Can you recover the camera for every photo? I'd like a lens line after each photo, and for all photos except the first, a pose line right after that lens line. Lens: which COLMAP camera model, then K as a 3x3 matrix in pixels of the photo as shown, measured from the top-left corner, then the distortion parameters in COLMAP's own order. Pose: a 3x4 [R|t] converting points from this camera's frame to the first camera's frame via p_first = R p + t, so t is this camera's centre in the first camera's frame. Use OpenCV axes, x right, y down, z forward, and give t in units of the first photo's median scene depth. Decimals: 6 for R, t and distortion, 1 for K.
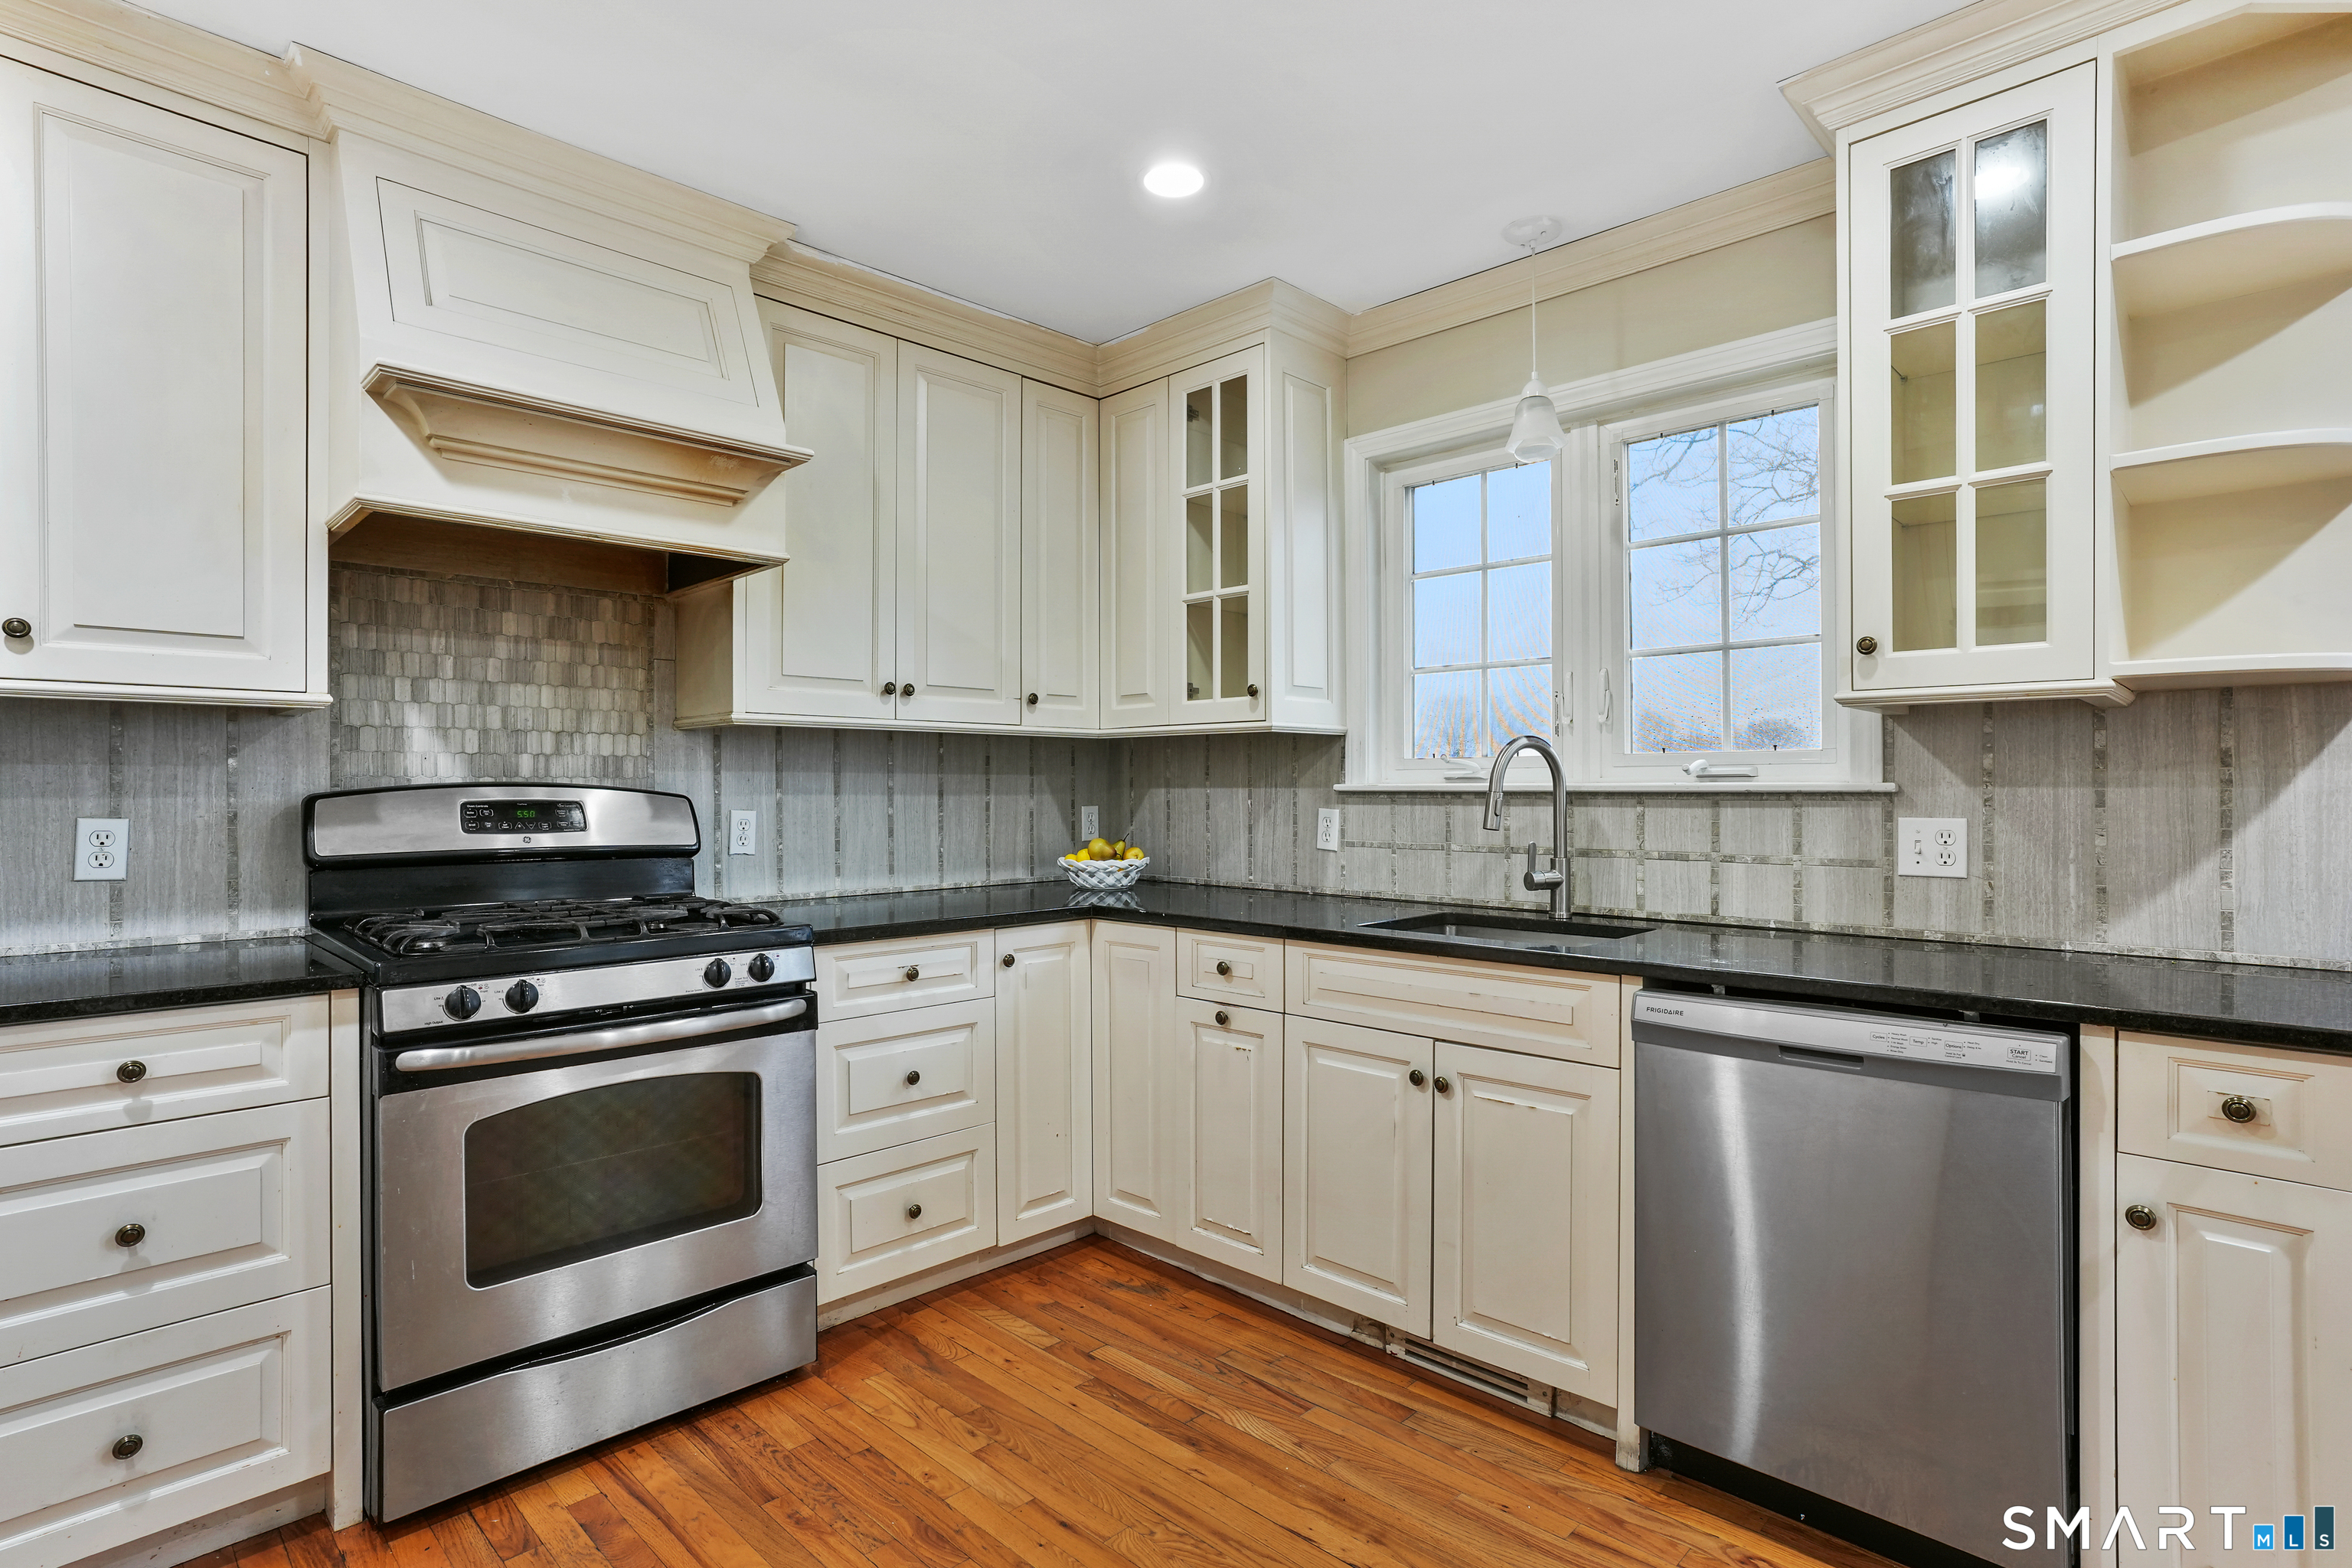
lens RADIAL K [[1186.9, 0, 1176.0], [0, 1186.9, 784.0], [0, 0, 1]] dist [-0.066343, 0.037154]
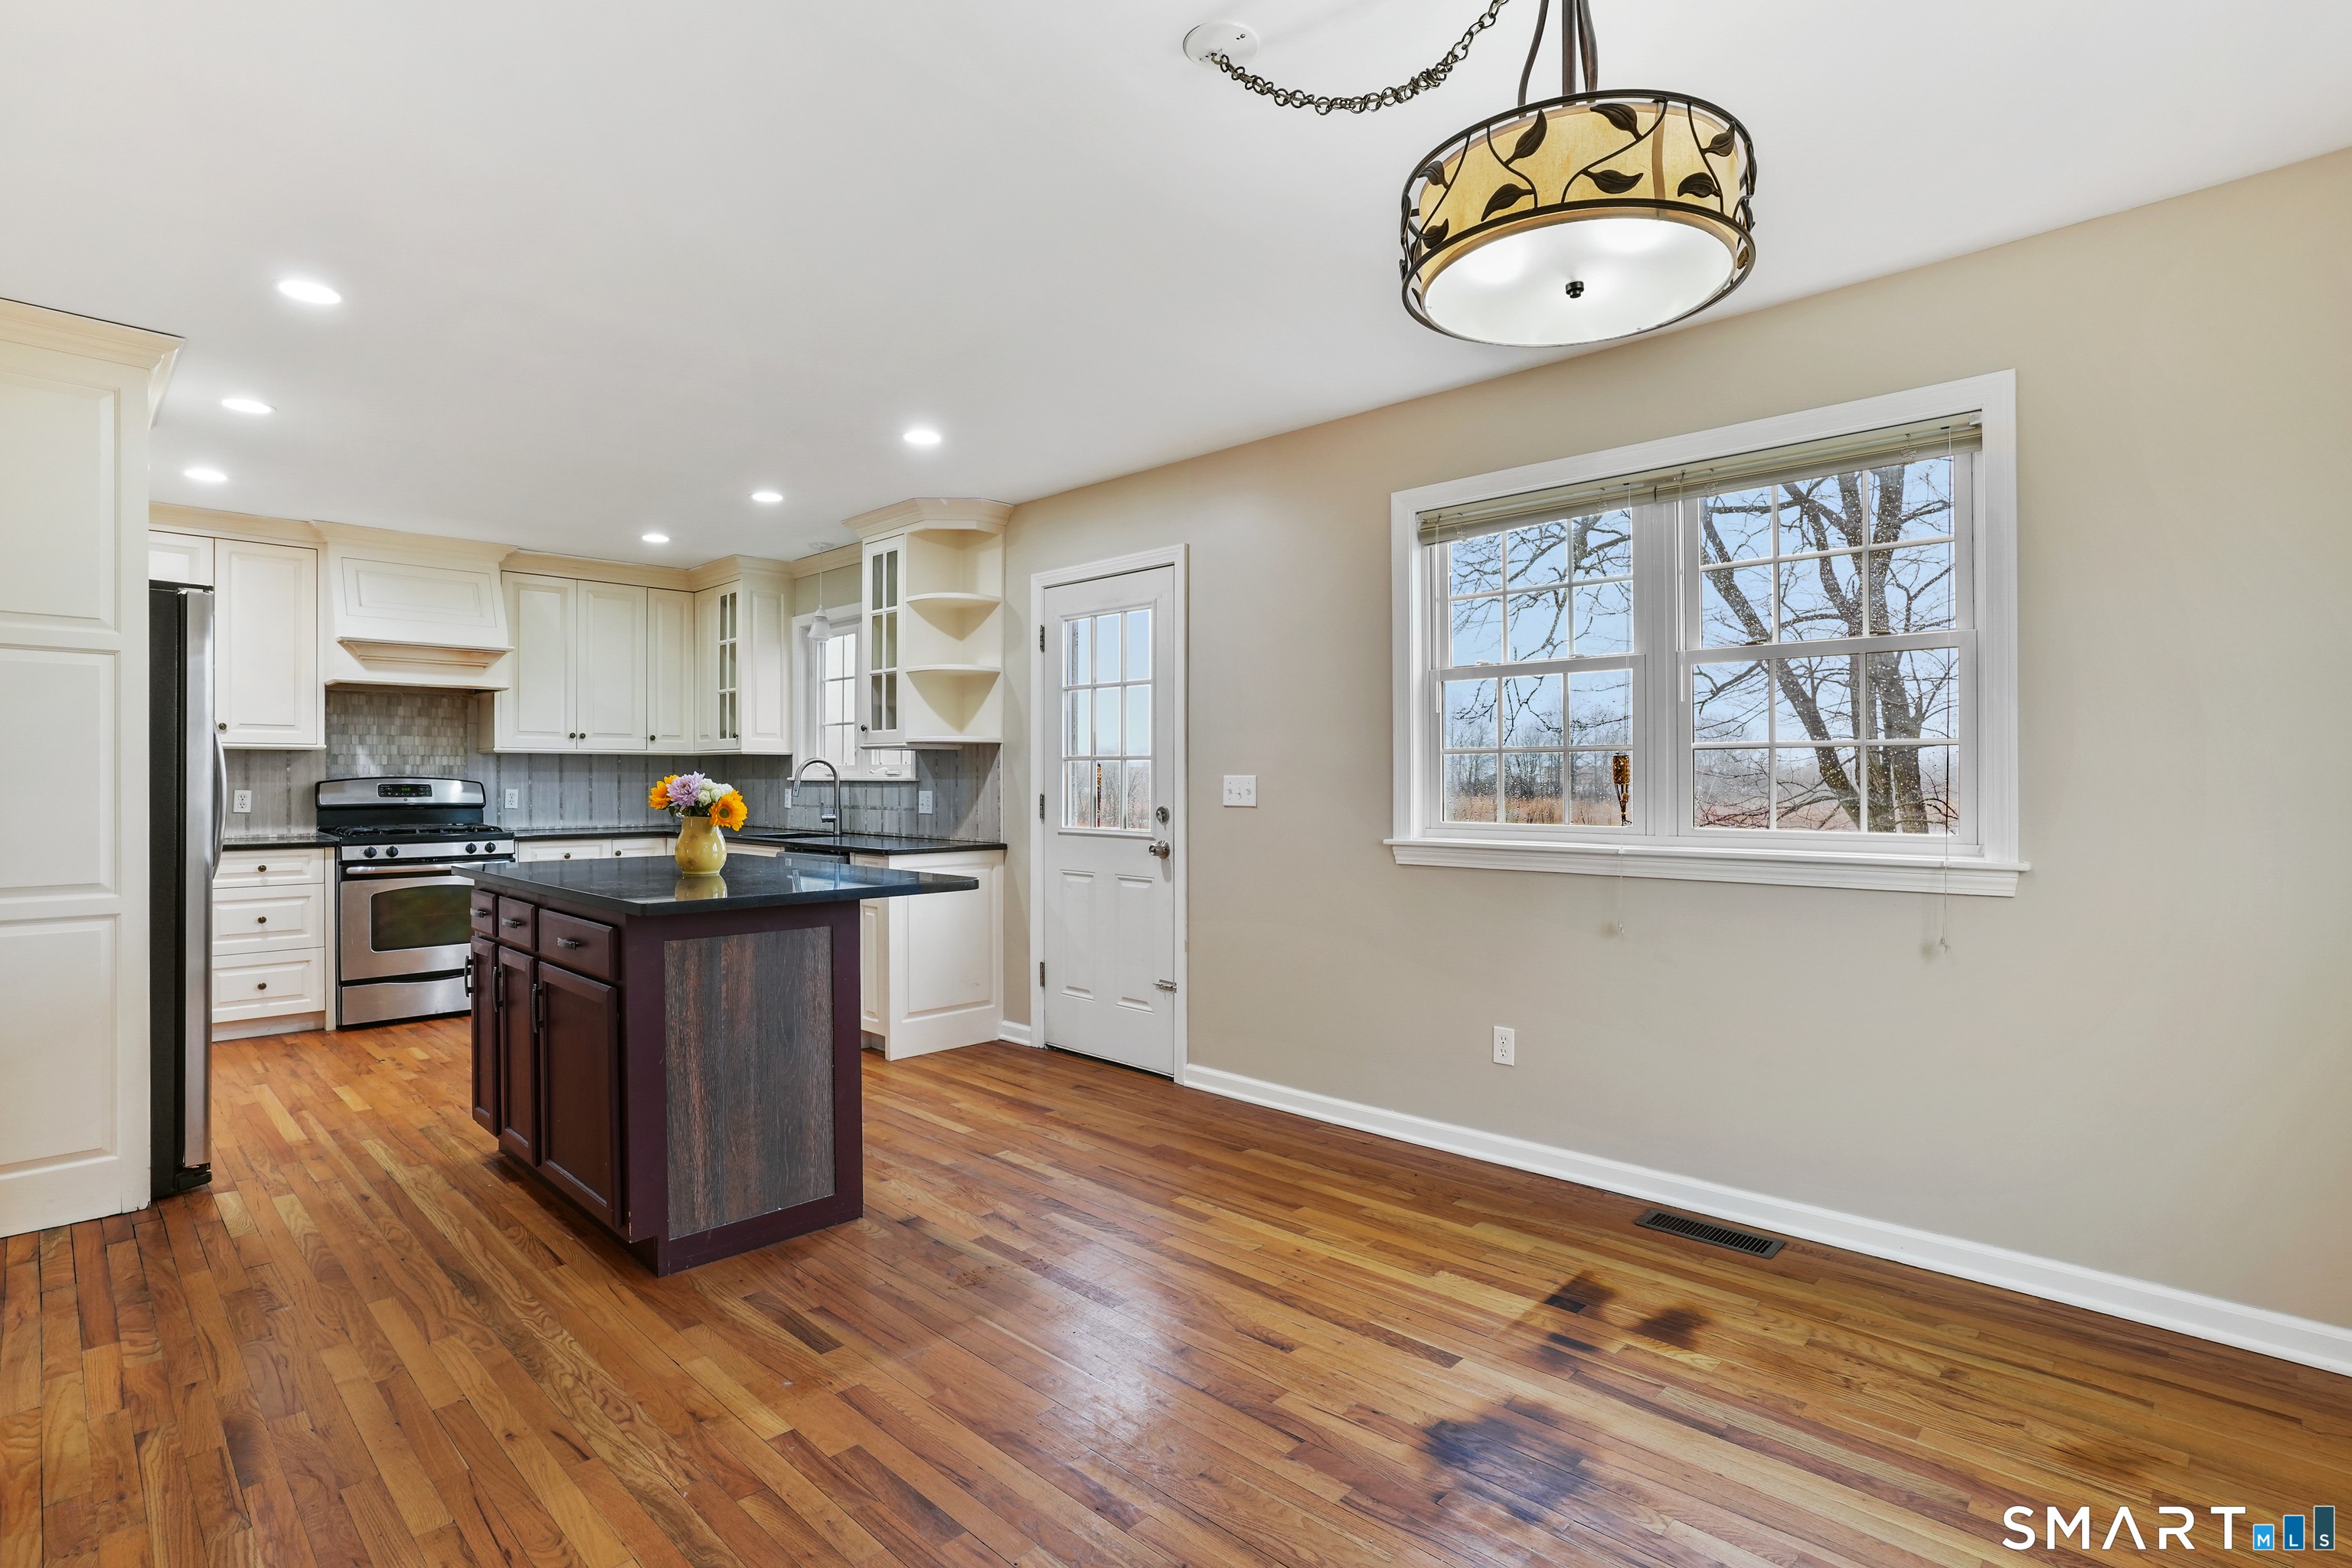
lens RADIAL K [[1149.6, 0, 1172.2], [0, 1149.6, 776.4], [0, 0, 1]] dist [-0.058686, 0.025714]
pose [[0.999963, 0.001070, 0.008513, 1.077645], [-0.001076, 0.999999, 0.000689, -0.005487], [-0.008513, -0.000698, 0.999964, -1.438708]]
